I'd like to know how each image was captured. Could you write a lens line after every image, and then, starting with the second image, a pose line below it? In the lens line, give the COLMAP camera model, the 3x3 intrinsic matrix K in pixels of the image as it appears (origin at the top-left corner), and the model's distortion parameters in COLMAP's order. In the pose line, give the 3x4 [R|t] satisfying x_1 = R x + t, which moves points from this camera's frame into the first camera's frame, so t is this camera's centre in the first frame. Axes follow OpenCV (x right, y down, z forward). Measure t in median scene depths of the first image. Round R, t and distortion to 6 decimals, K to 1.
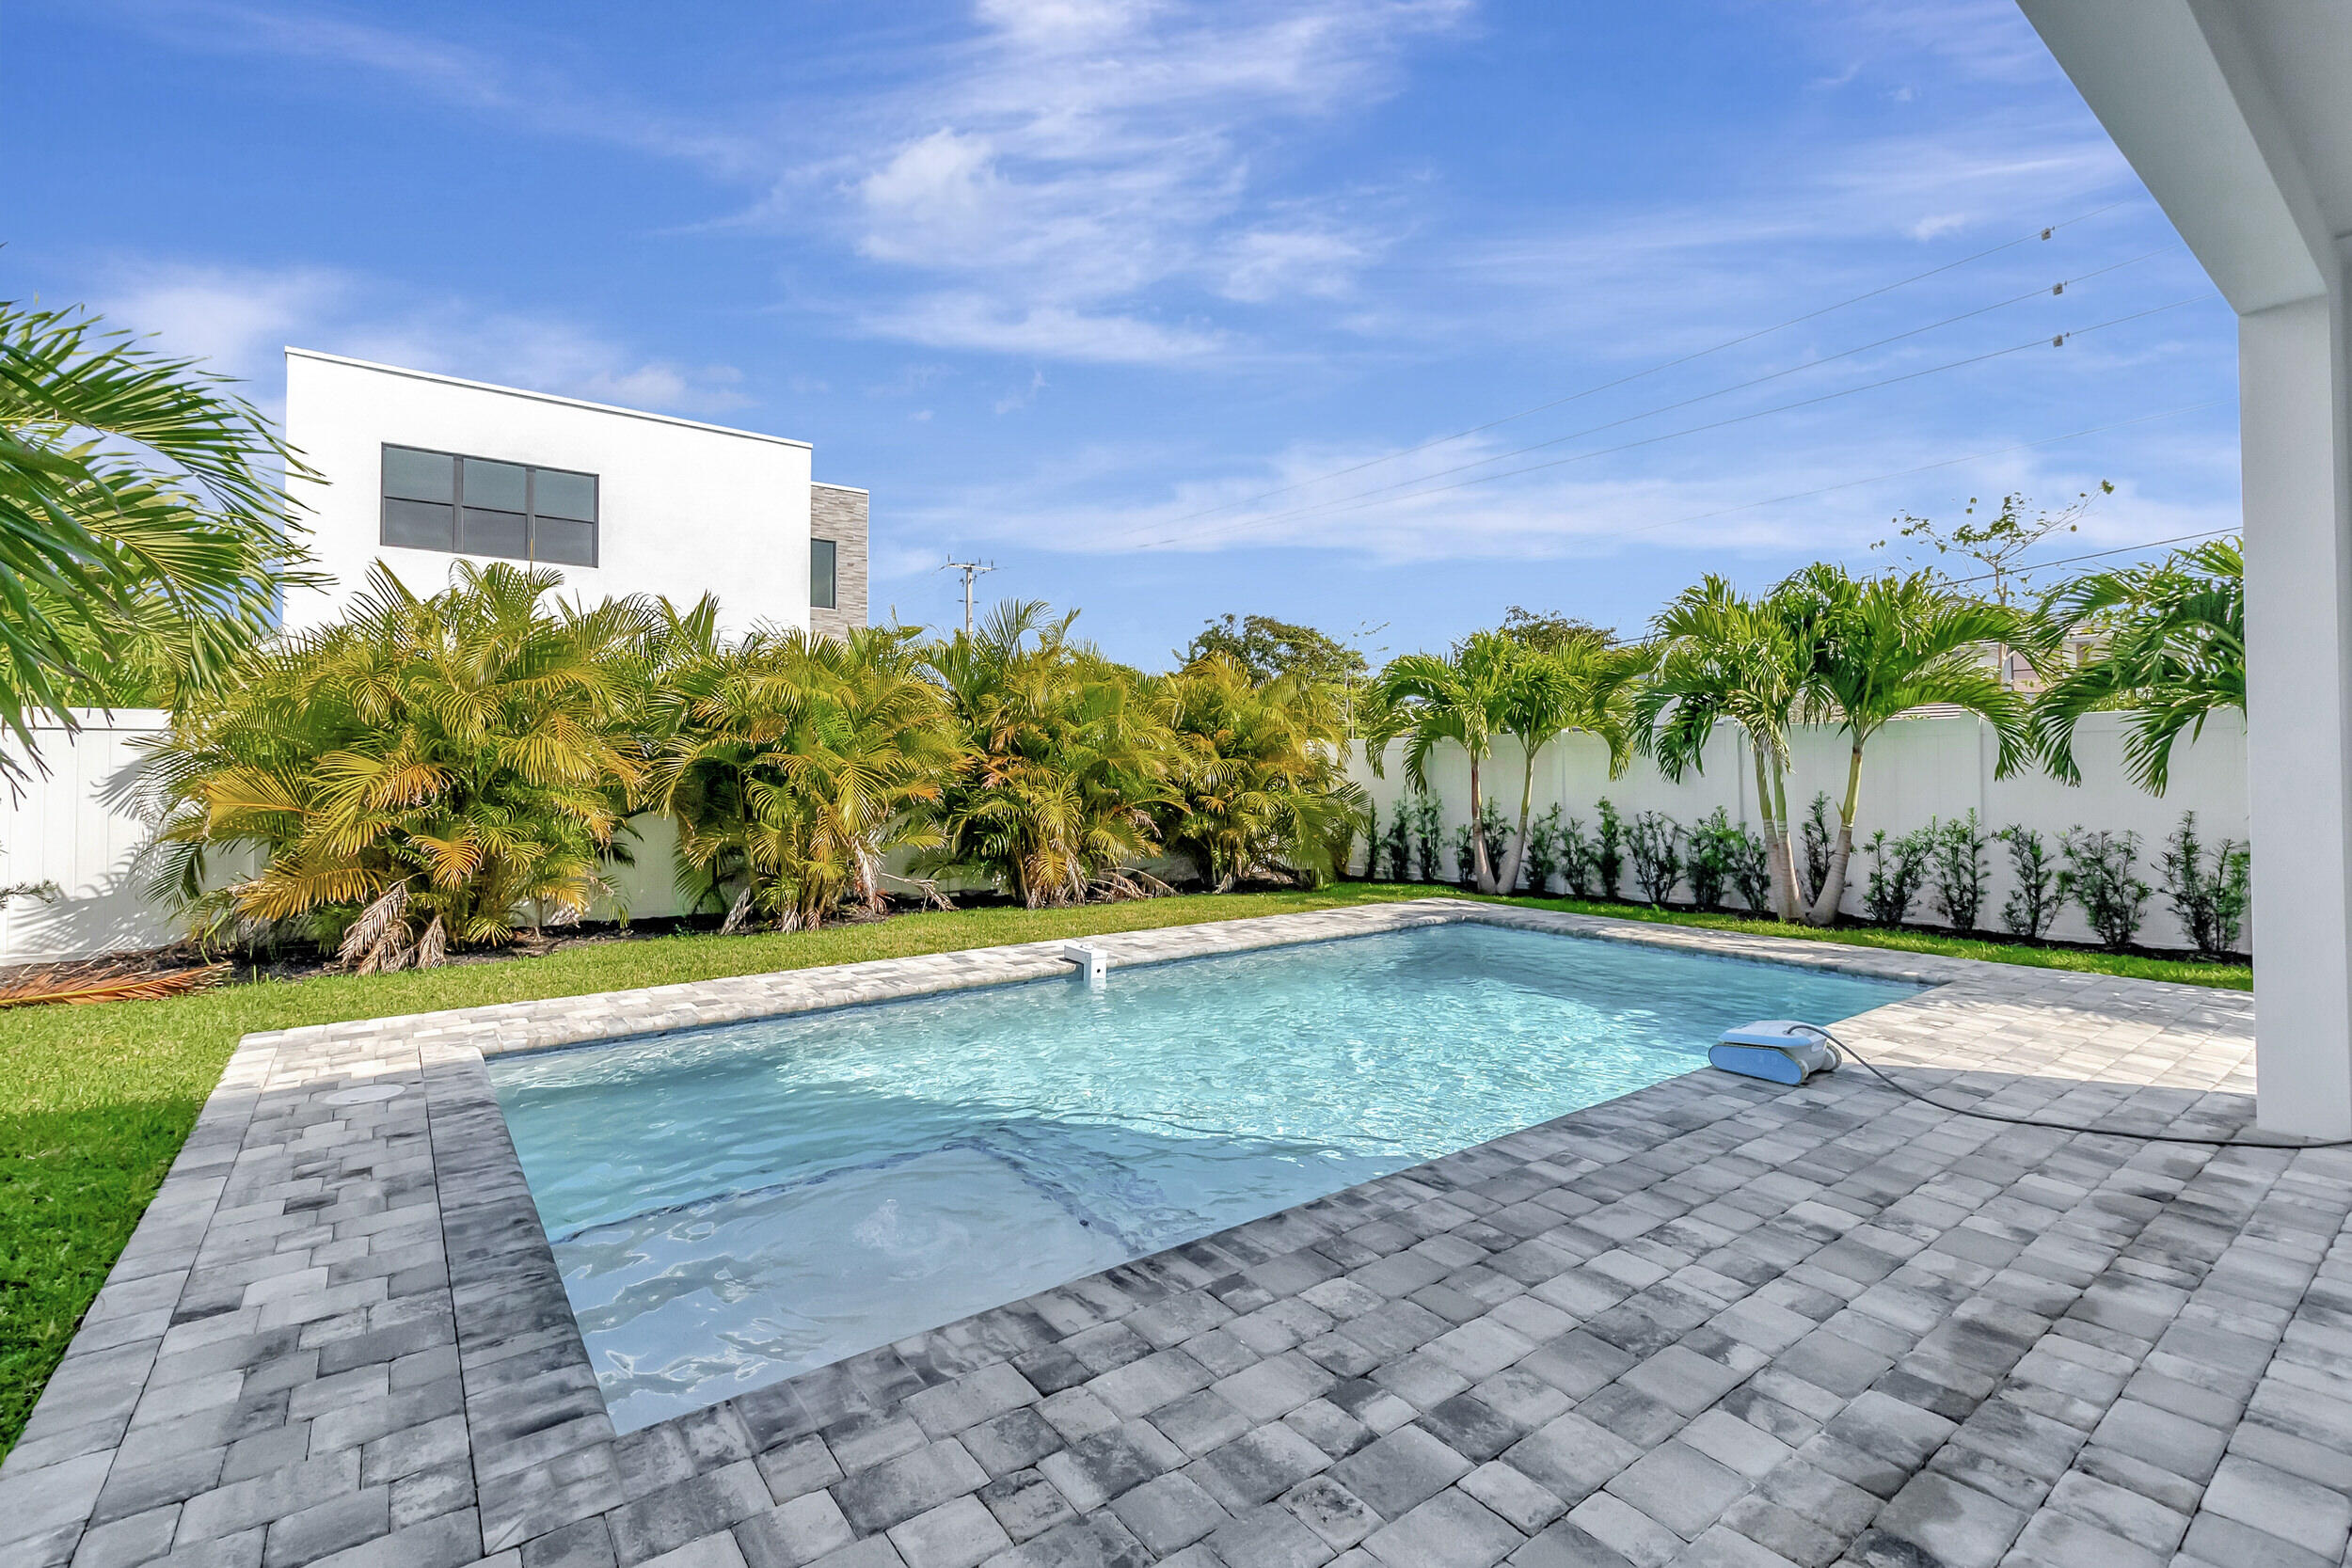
lens RADIAL K [[1047.0, 0, 1179.0], [0, 1047.0, 768.9], [0, 0, 1]] dist [-0.000736, 0.000356]
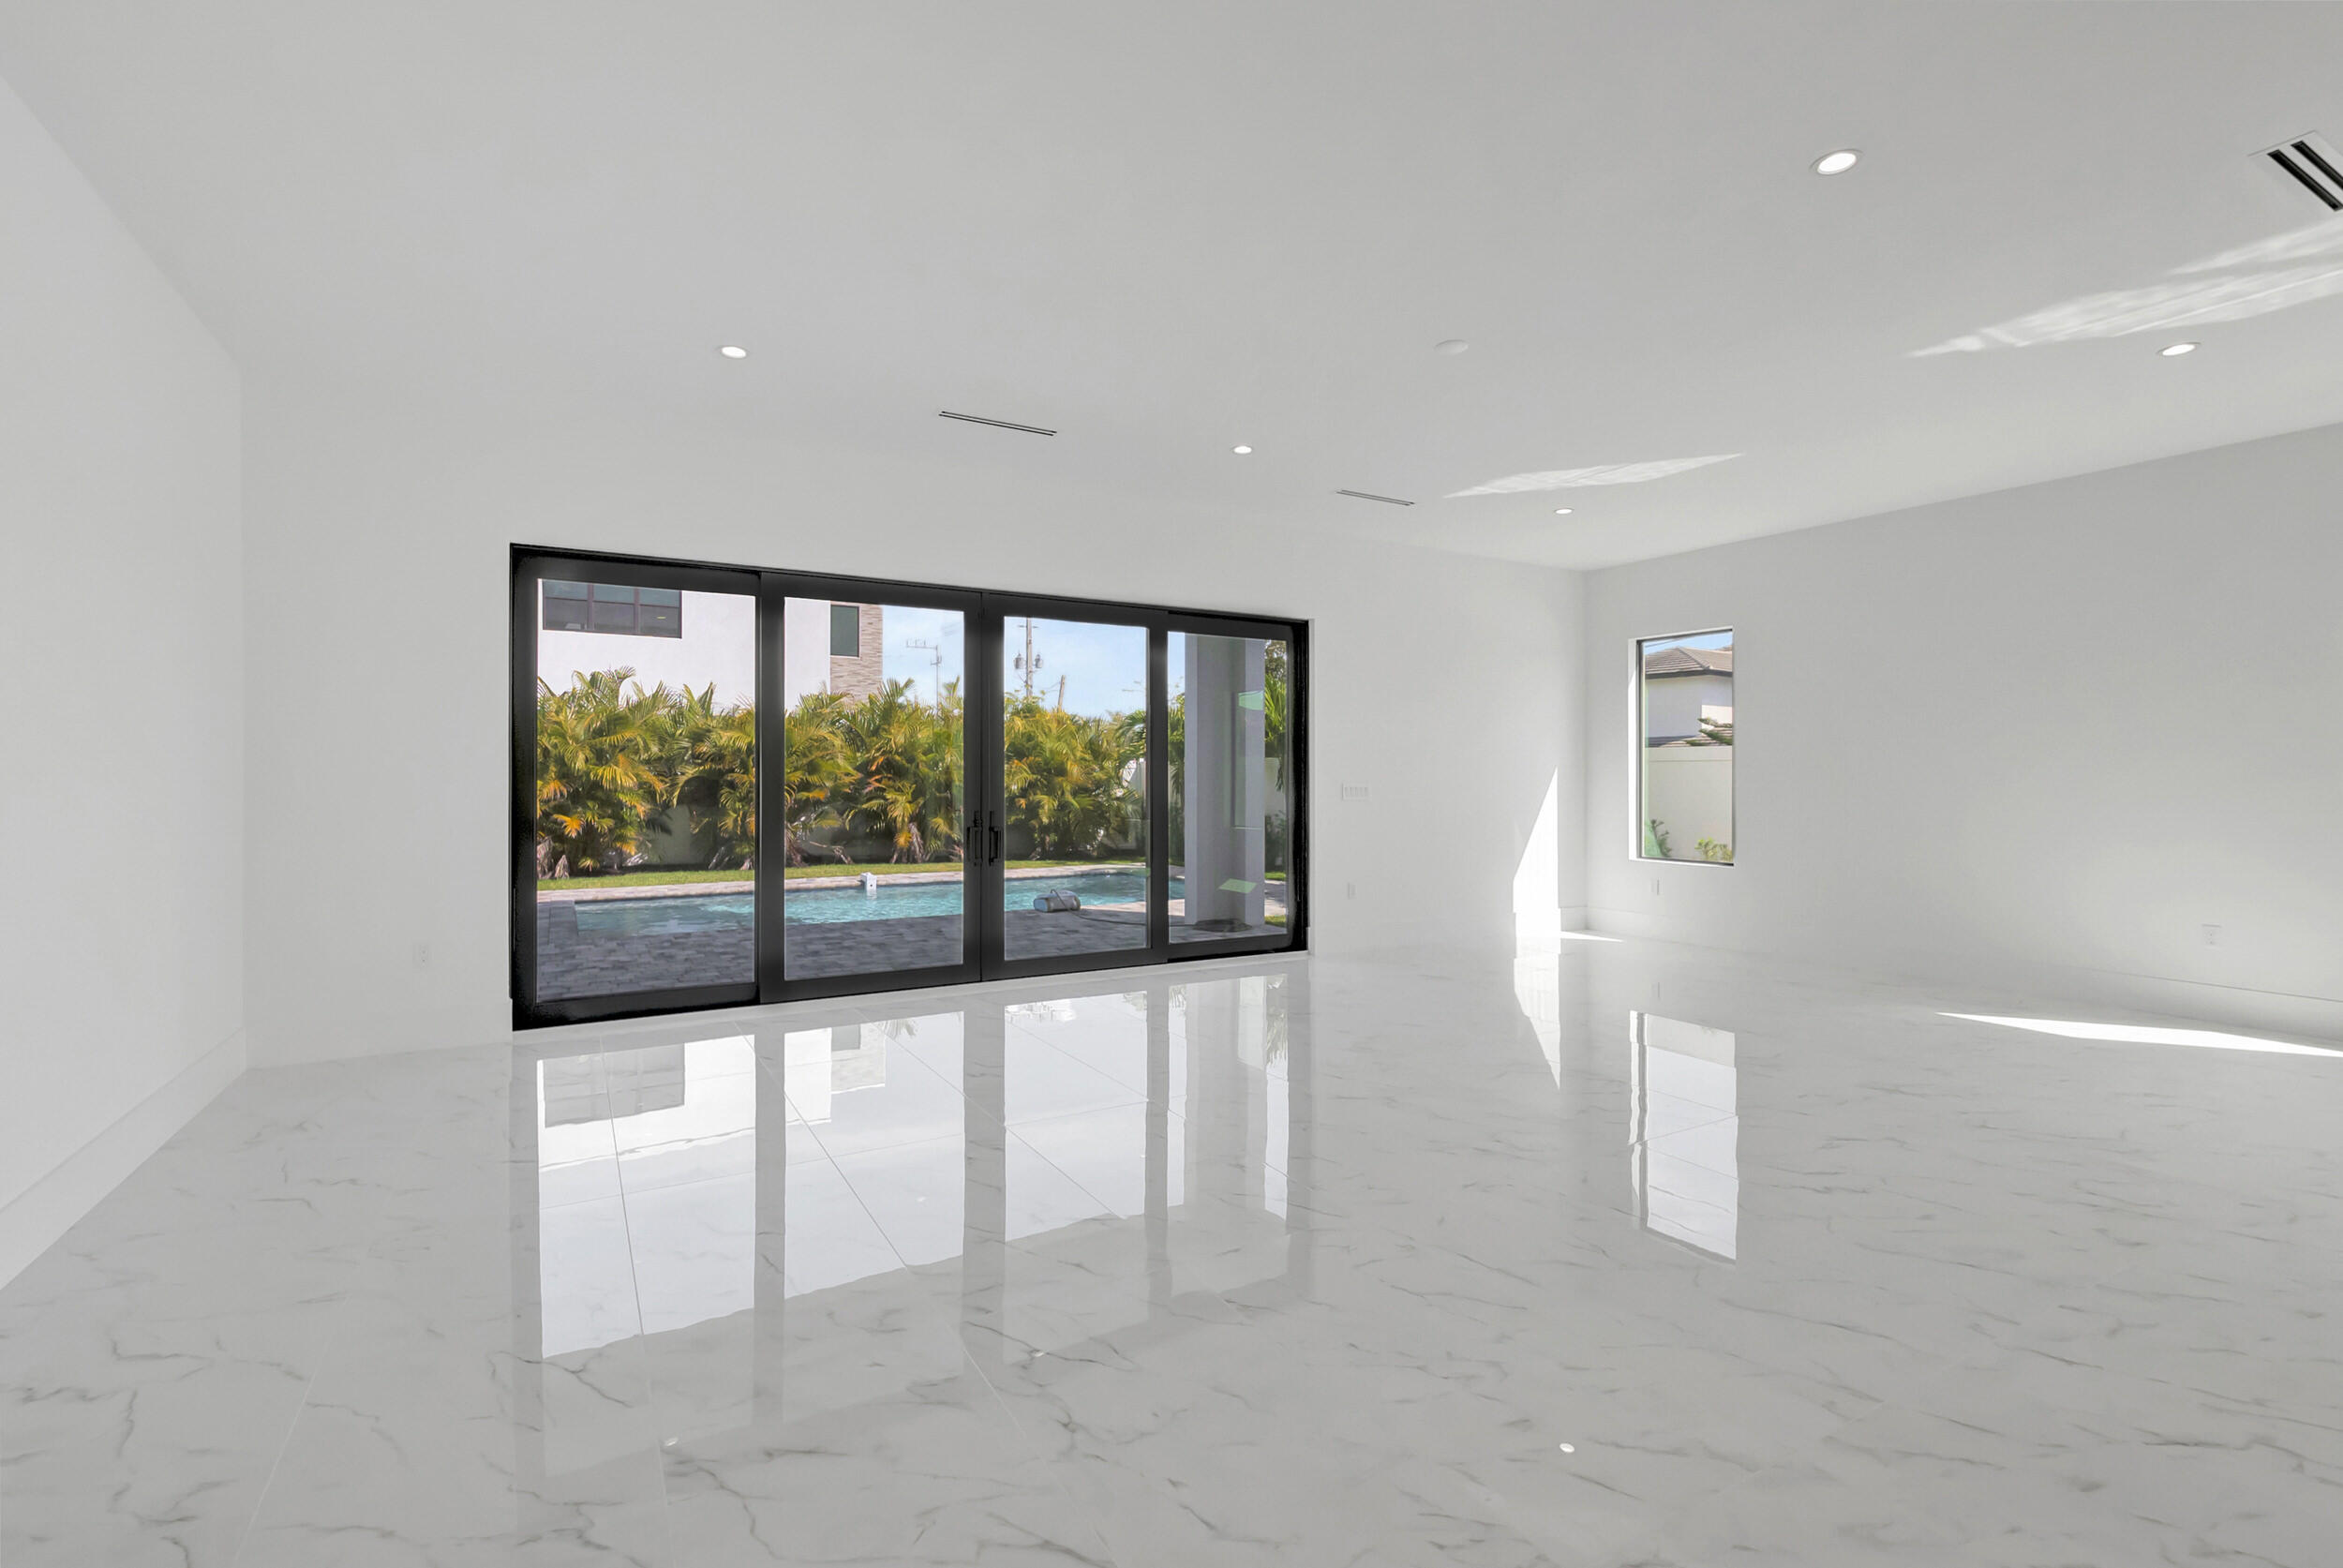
lens RADIAL K [[1033.9, 0, 1168.3], [0, 1033.9, 784.7], [0, 0, 1]] dist [0.001423, 0.000621]
pose [[0.993423, 0.006919, -0.114291, 0.615762], [-0.005381, 0.999891, 0.013757, -0.025488], [0.114373, -0.013052, 0.993352, -0.773301]]
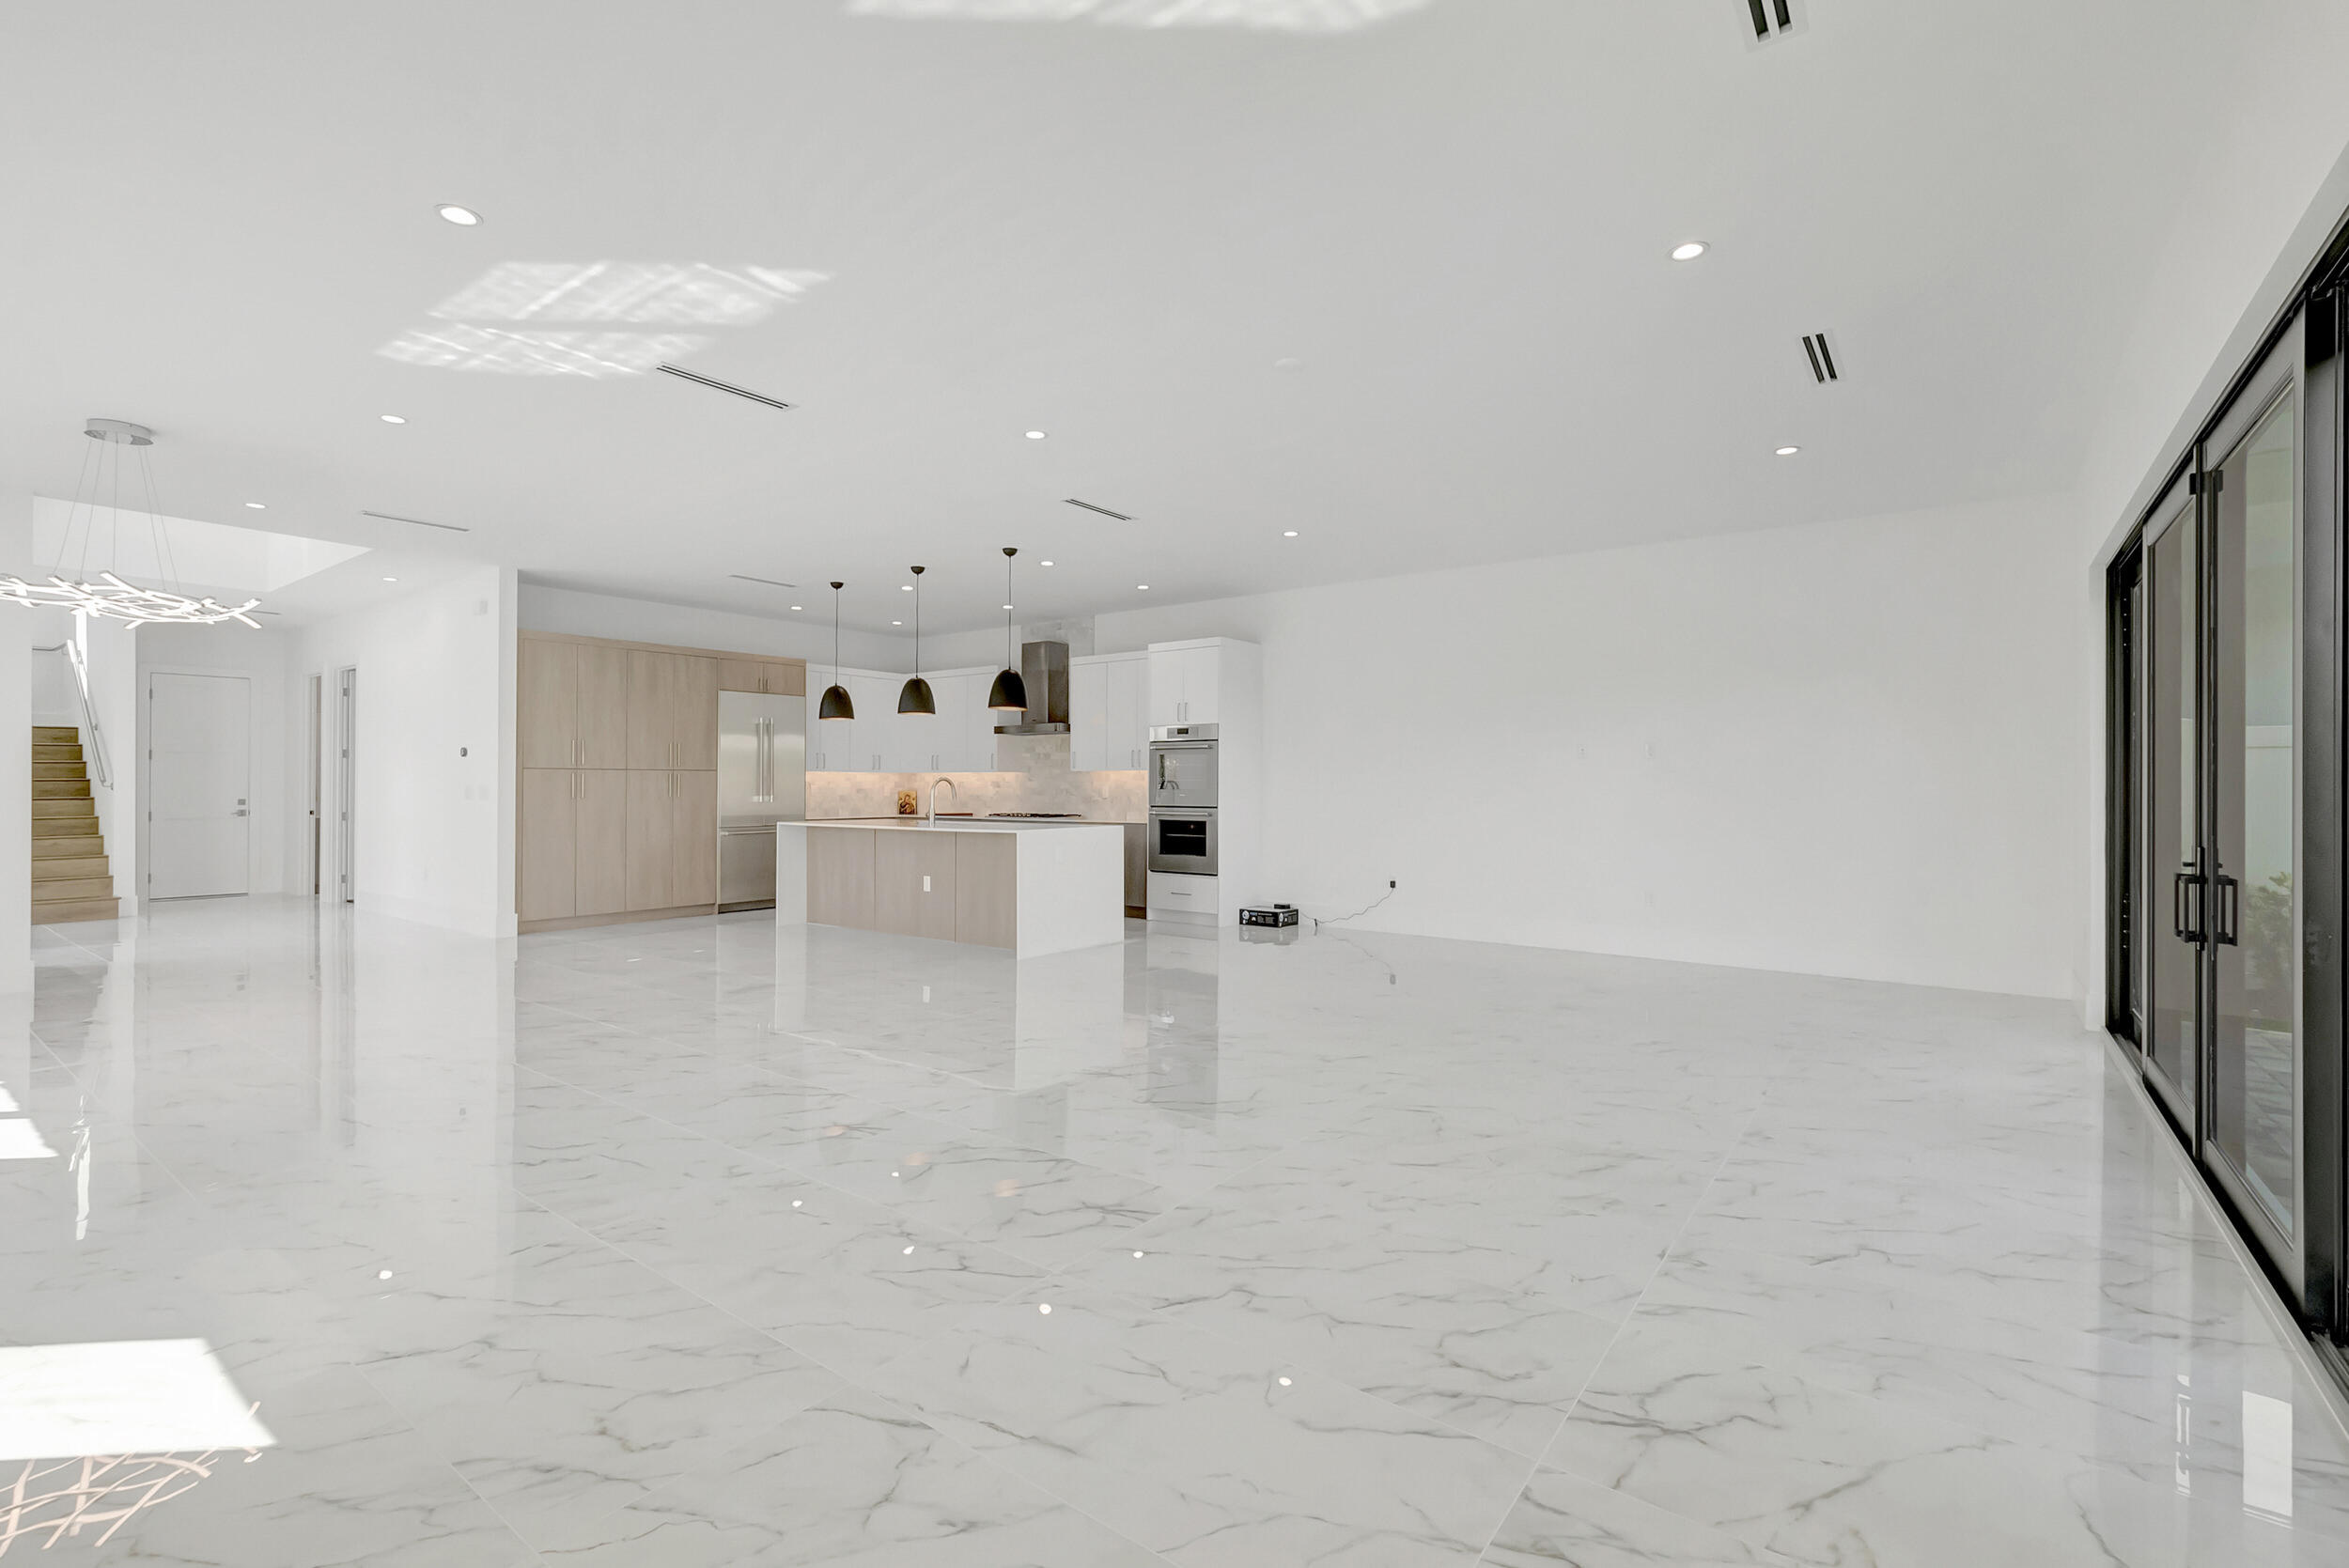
lens RADIAL K [[1046.2, 0, 1156.8], [0, 1046.2, 781.1], [0, 0, 1]] dist [0.001665, 0.000073]
pose [[-0.966180, 0.004007, -0.257839, 0.913012], [0.005568, 0.999970, -0.005322, -0.018813], [0.257810, -0.006578, -0.966173, 0.289337]]
